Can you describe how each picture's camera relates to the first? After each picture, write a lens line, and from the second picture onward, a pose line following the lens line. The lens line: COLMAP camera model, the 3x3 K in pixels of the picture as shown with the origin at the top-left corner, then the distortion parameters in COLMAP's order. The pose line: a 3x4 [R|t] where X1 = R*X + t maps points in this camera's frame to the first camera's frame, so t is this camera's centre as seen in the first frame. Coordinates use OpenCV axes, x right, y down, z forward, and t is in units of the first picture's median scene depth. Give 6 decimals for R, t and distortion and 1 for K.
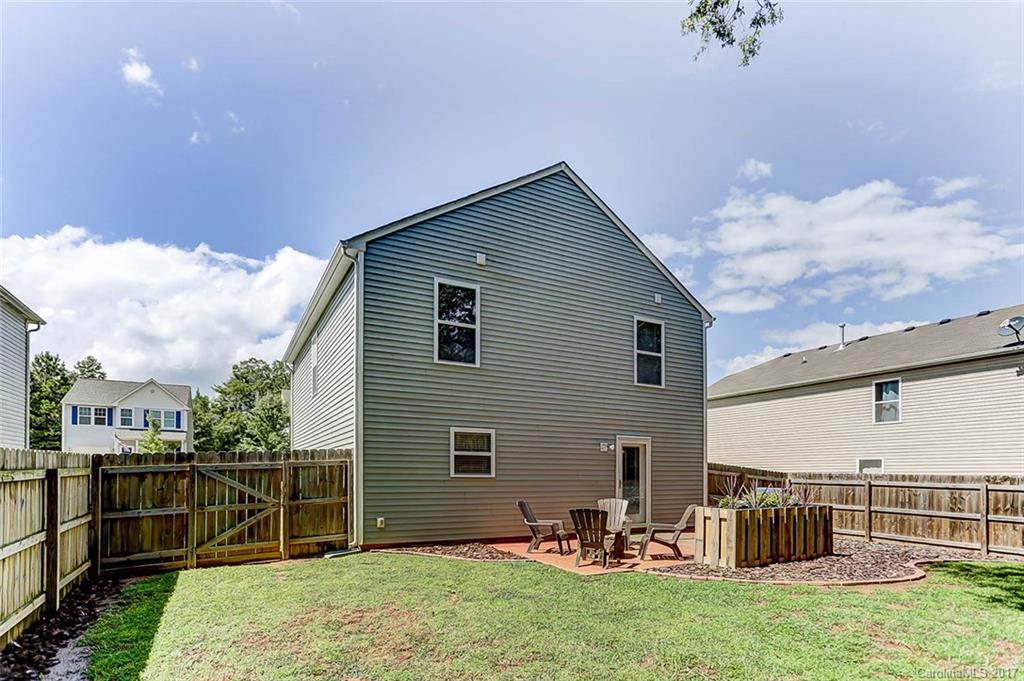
lens RADIAL K [[509.8, 0, 515.8], [0, 509.8, 315.7], [0, 0, 1]] dist [0.001400, -0.000407]
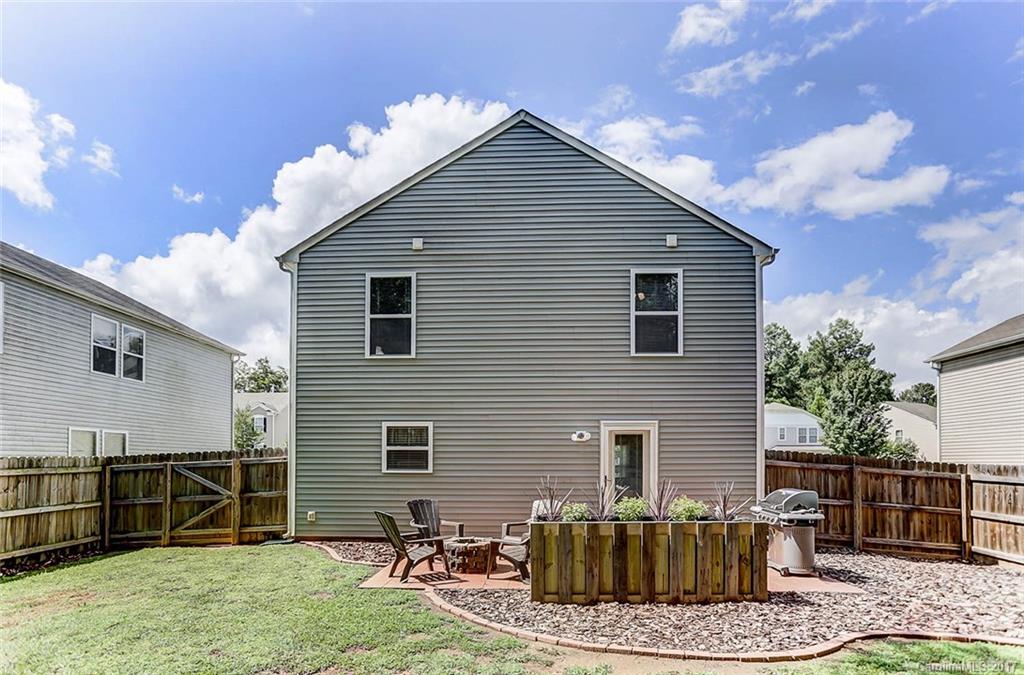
lens RADIAL K [[495.3, 0, 516.5], [0, 495.3, 332.9], [0, 0, 1]] dist [0.000505, 0.002129]
pose [[0.857529, -0.141040, -0.494725, 0.585860], [0.157447, 0.987490, -0.008612, 0.099768], [0.489750, -0.070508, 0.869007, 0.317190]]
